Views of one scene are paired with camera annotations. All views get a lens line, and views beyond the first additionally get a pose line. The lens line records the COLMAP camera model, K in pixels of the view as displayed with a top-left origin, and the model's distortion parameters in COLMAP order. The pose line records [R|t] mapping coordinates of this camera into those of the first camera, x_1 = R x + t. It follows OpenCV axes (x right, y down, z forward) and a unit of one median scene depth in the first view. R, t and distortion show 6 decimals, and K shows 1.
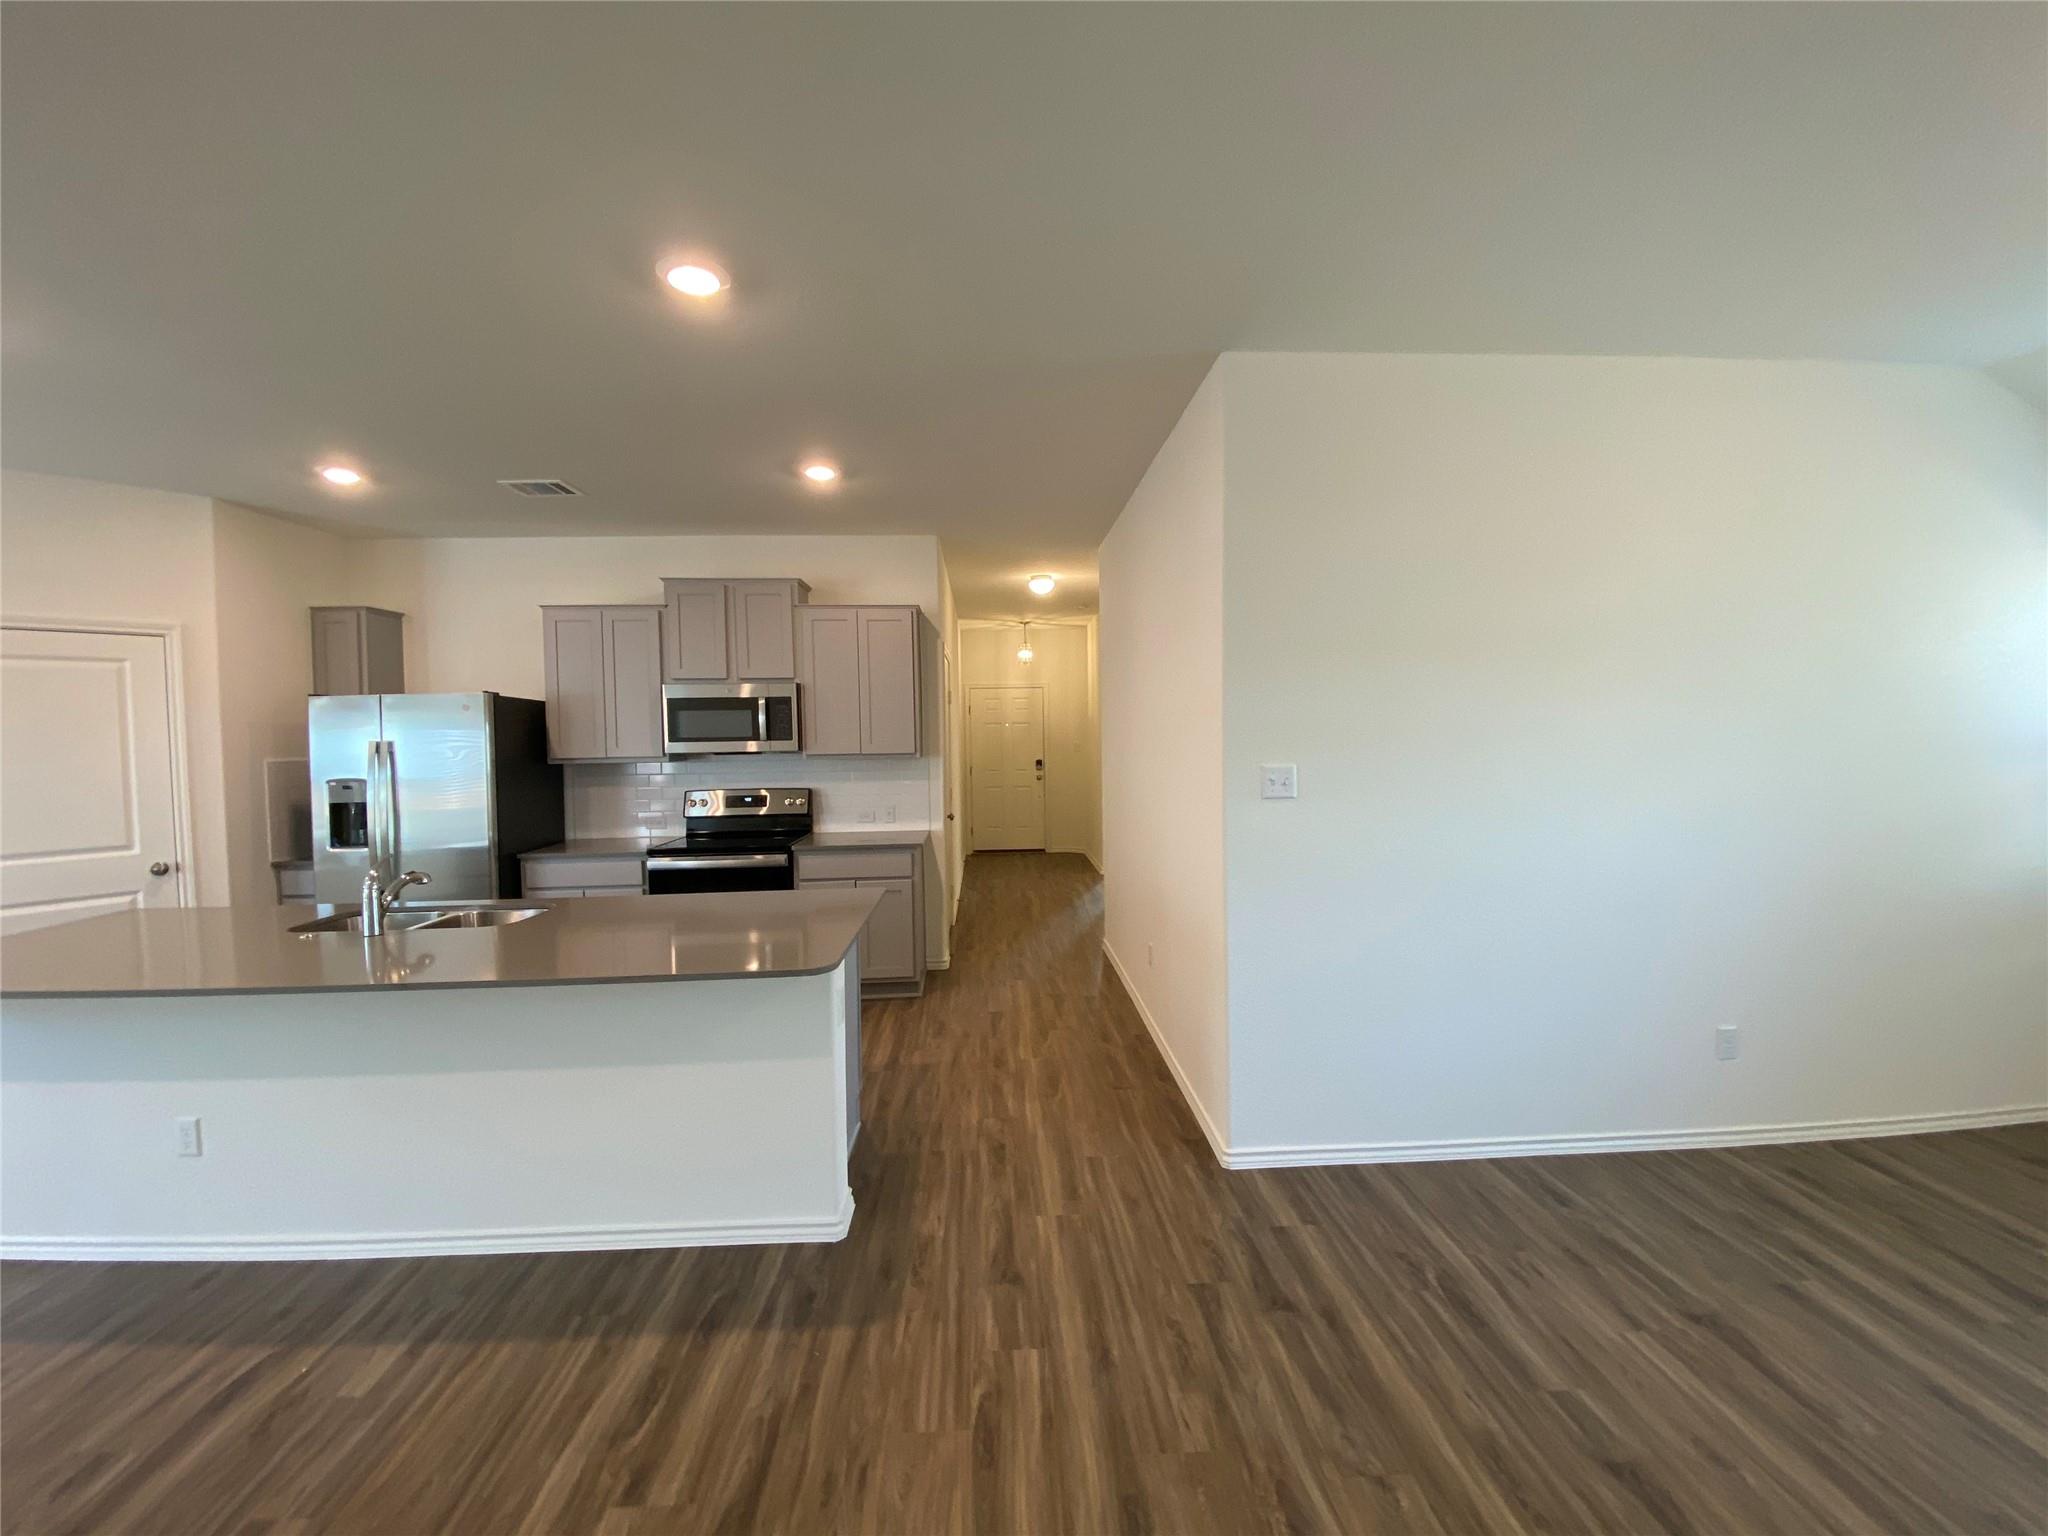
lens RADIAL K [[829.5, 0, 1019.7], [0, 829.5, 762.5], [0, 0, 1]] dist [0.025731, -0.023180]
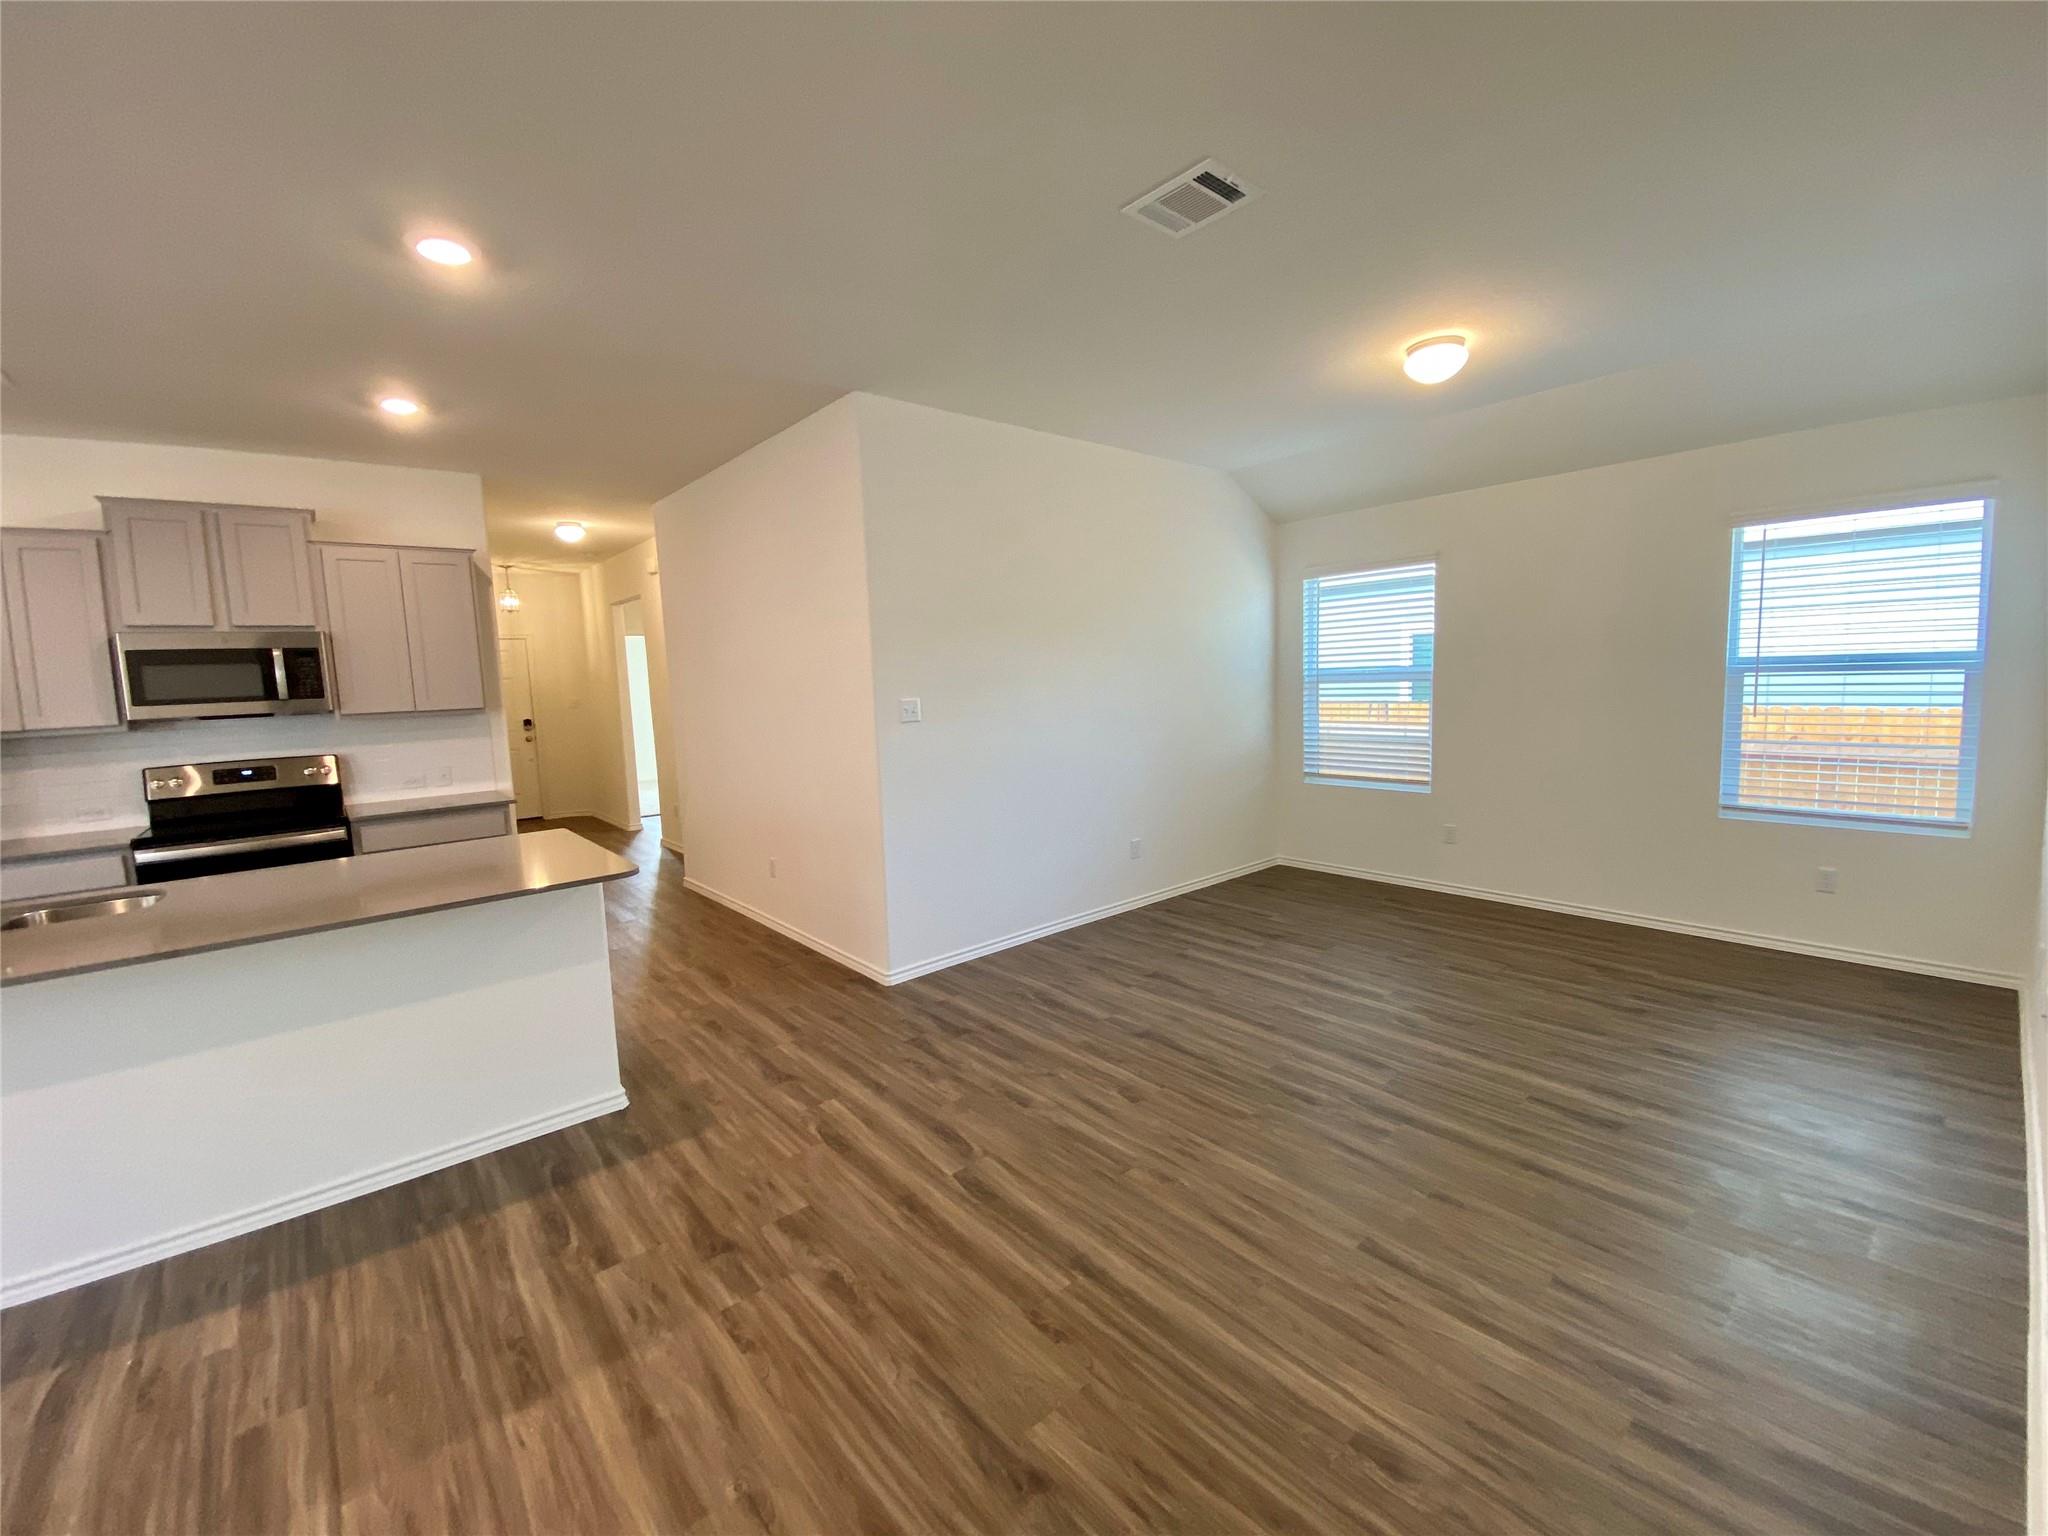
lens RADIAL K [[829.5, 0, 1019.7], [0, 829.5, 762.5], [0, 0, 1]] dist [0.025731, -0.023180]
pose [[0.792443, -0.078650, 0.604855, -0.367701], [0.046748, 0.996566, 0.068339, 0.022915], [-0.608152, -0.025879, 0.793398, -0.220439]]
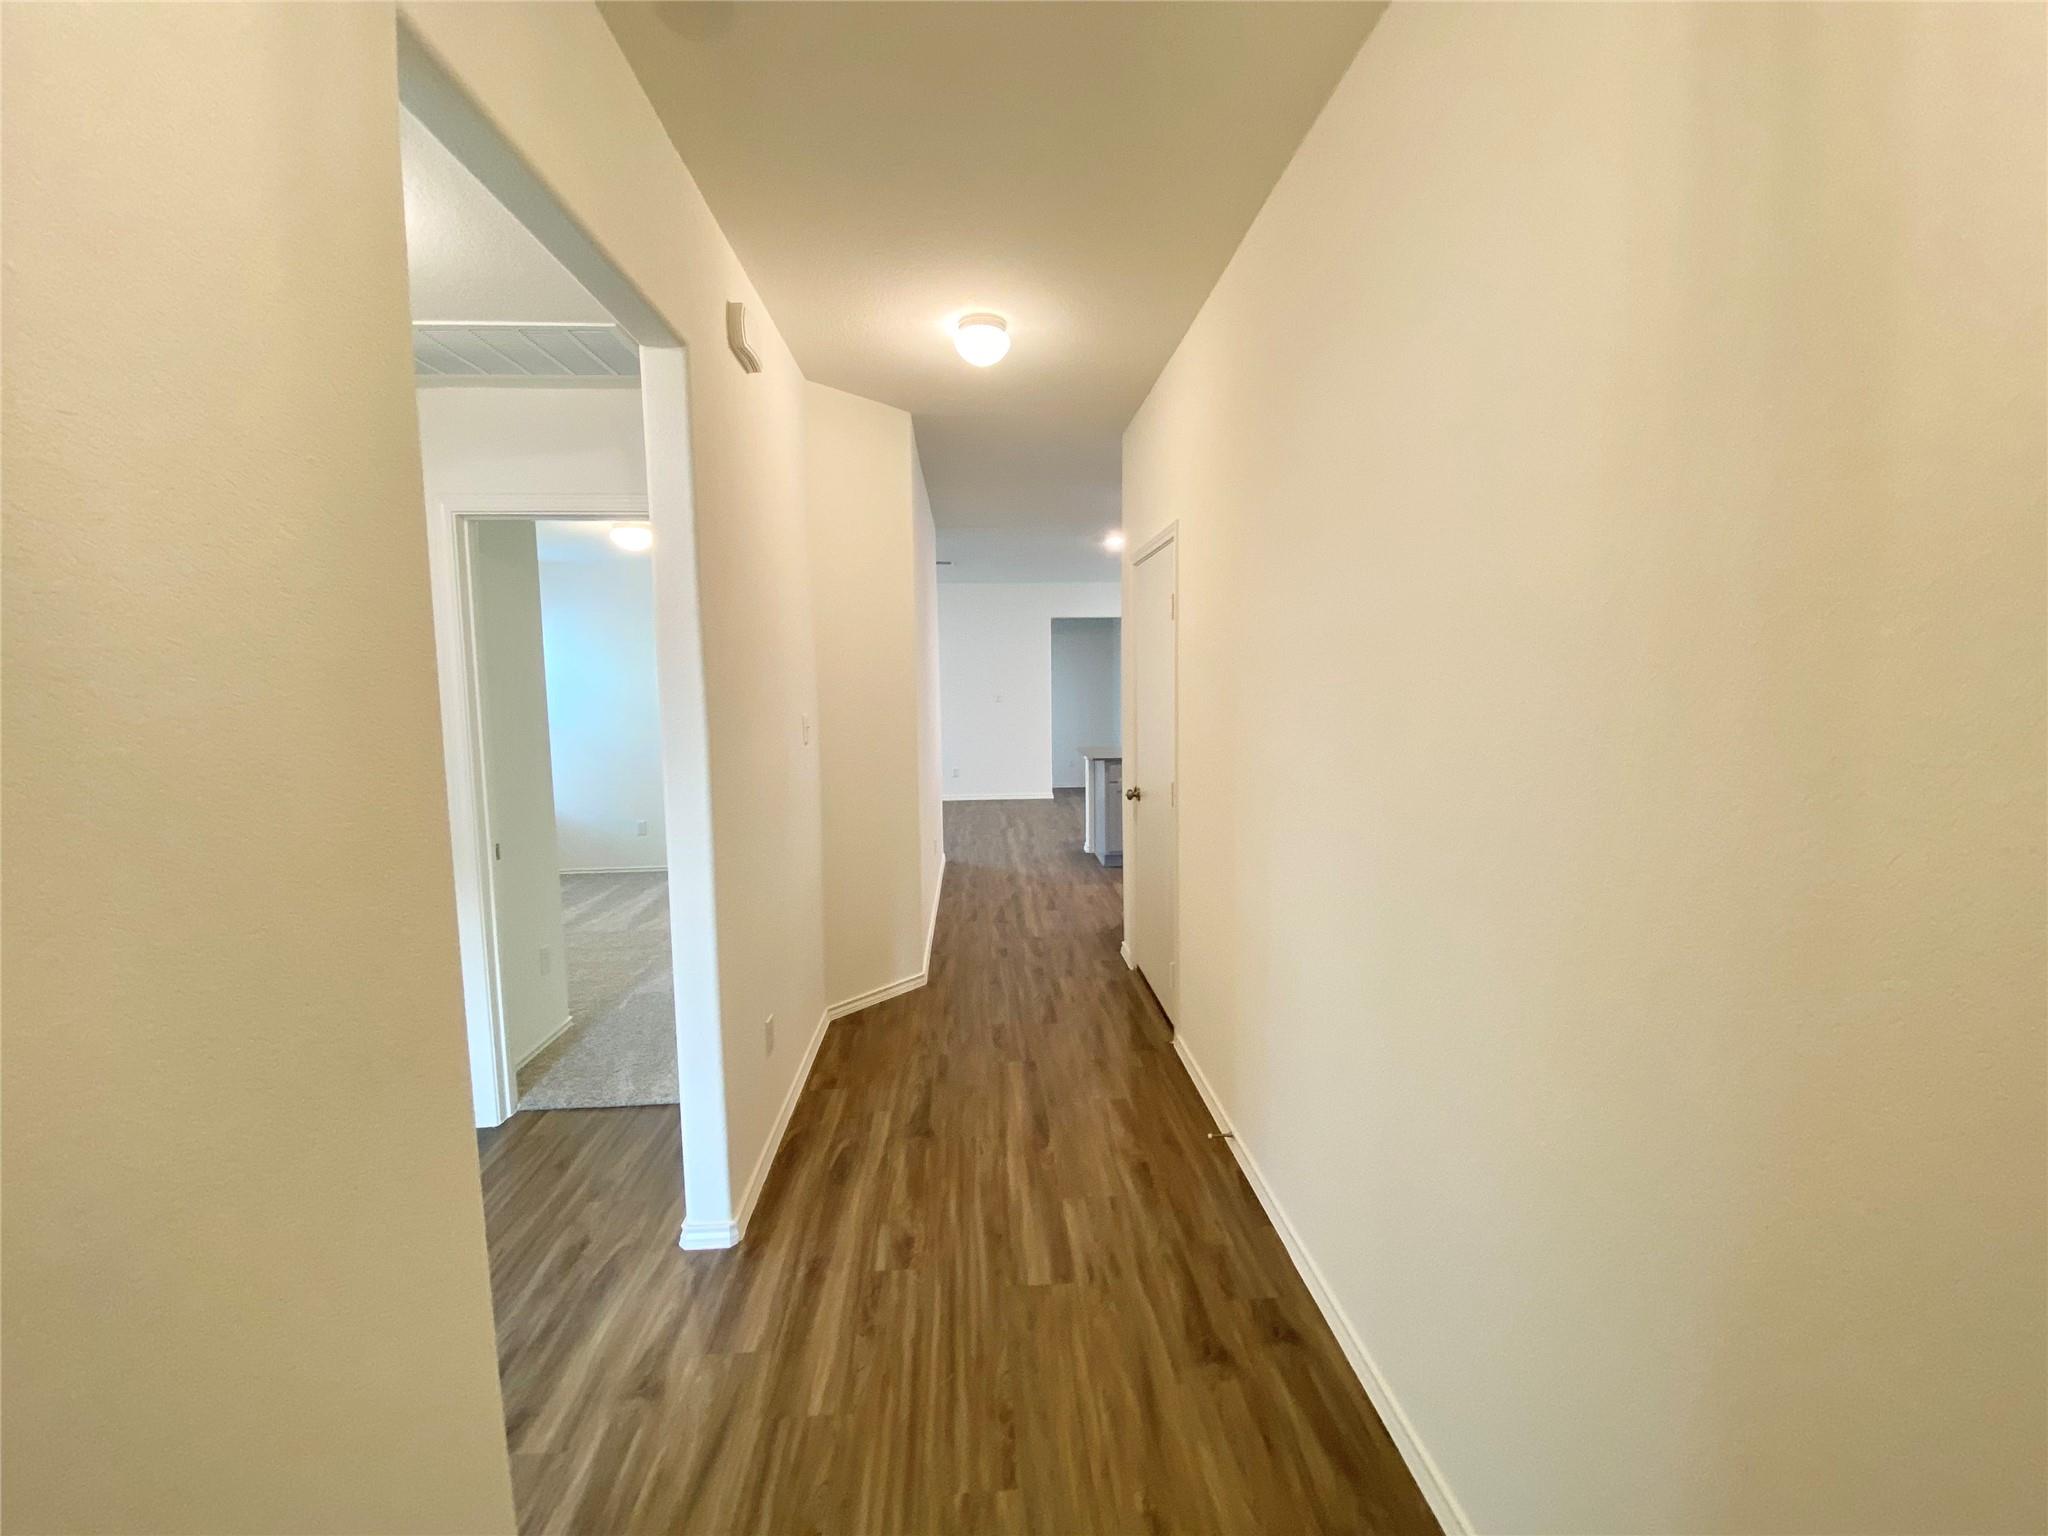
lens RADIAL K [[829.5, 0, 1019.7], [0, 829.5, 762.5], [0, 0, 1]] dist [0.025731, -0.023180]
pose [[-0.998926, 0.045017, -0.010998, 0.035224], [0.043237, 0.990790, 0.128321, -0.111289], [0.016674, 0.127707, -0.991672, 3.224088]]
